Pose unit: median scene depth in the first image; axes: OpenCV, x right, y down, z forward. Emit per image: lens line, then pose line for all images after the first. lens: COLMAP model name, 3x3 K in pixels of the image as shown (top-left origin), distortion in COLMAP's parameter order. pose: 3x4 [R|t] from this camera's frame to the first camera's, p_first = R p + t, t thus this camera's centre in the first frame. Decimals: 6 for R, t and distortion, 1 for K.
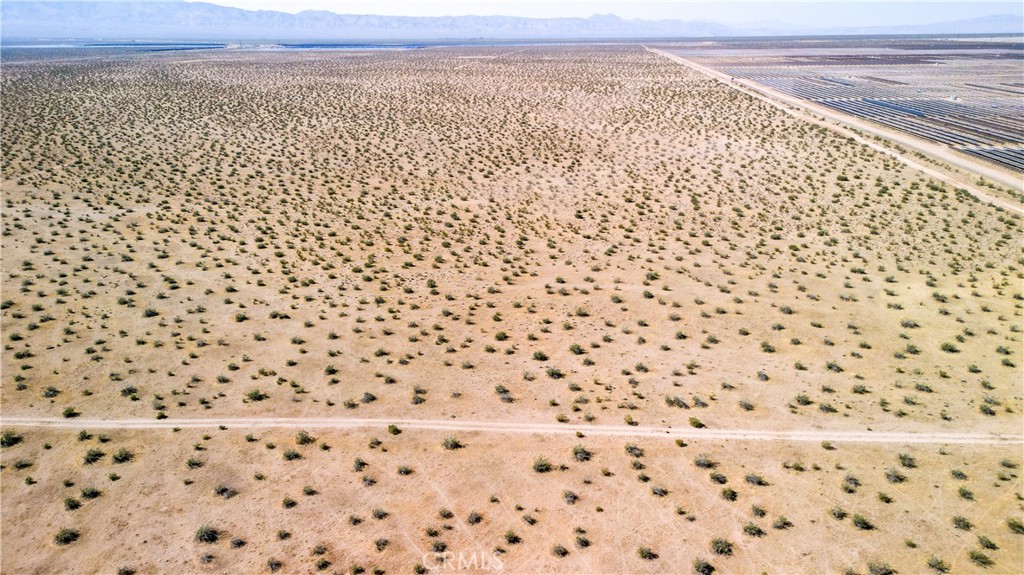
lens RADIAL K [[720.7, 0, 516.9], [0, 720.7, 287.0], [0, 0, 1]] dist [0.048732, -0.029008]
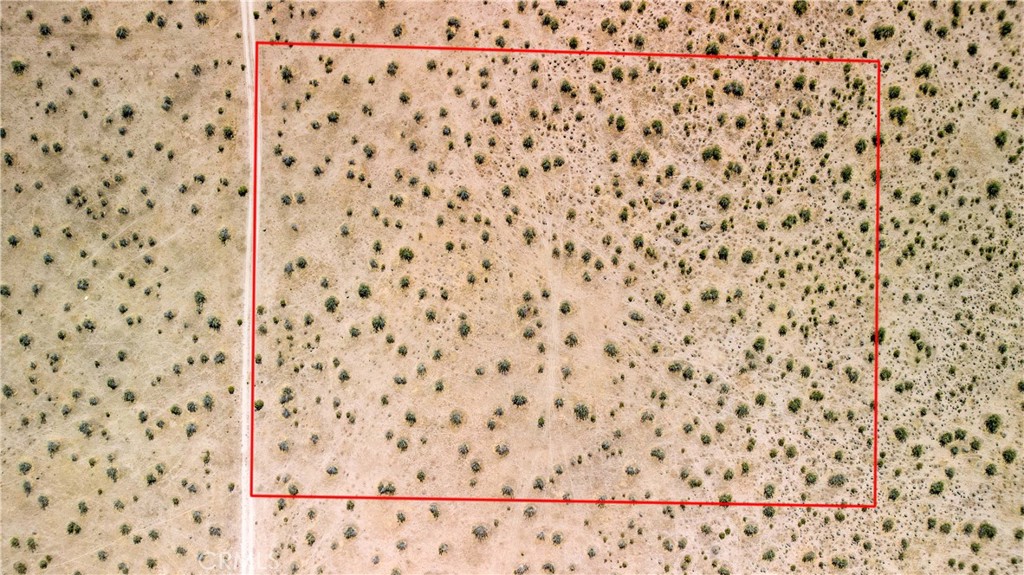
lens RADIAL K [[720.7, 0, 516.6], [0, 720.7, 286.0], [0, 0, 1]] dist [0.048732, -0.029008]
pose [[0.059844, 0.998174, 0.008234, 0.030490], [-0.316213, 0.011133, 0.948623, -1.156851], [0.946799, -0.059373, 0.316302, 0.920384]]
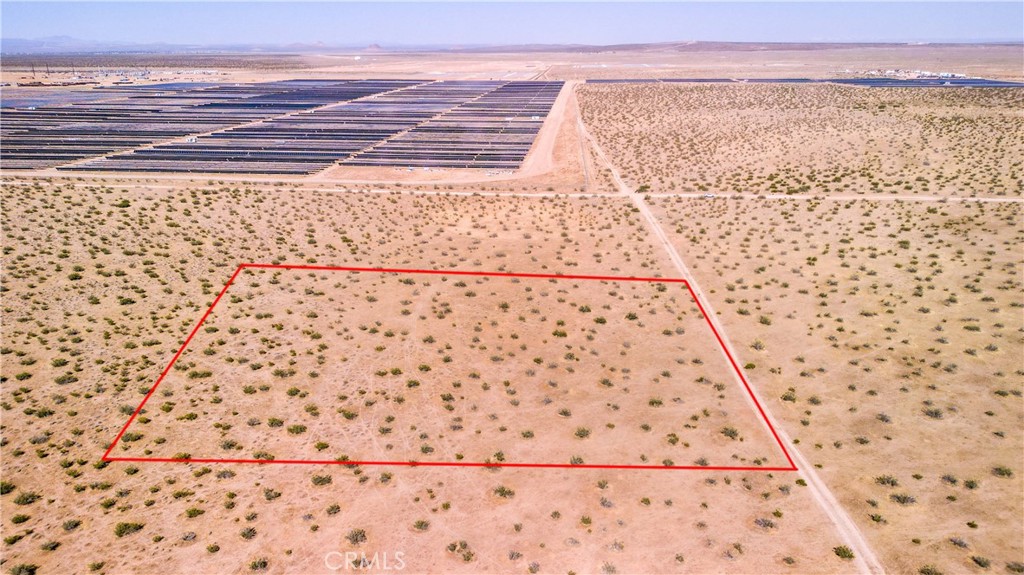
lens RADIAL K [[720.7, 0, 520.6], [0, 720.7, 285.1], [0, 0, 1]] dist [0.048732, -0.029008]
pose [[-0.022870, -0.302360, 0.952919, -1.133039], [0.334135, 0.896044, 0.292333, -0.363798], [-0.942248, 0.325090, 0.080536, 1.075063]]
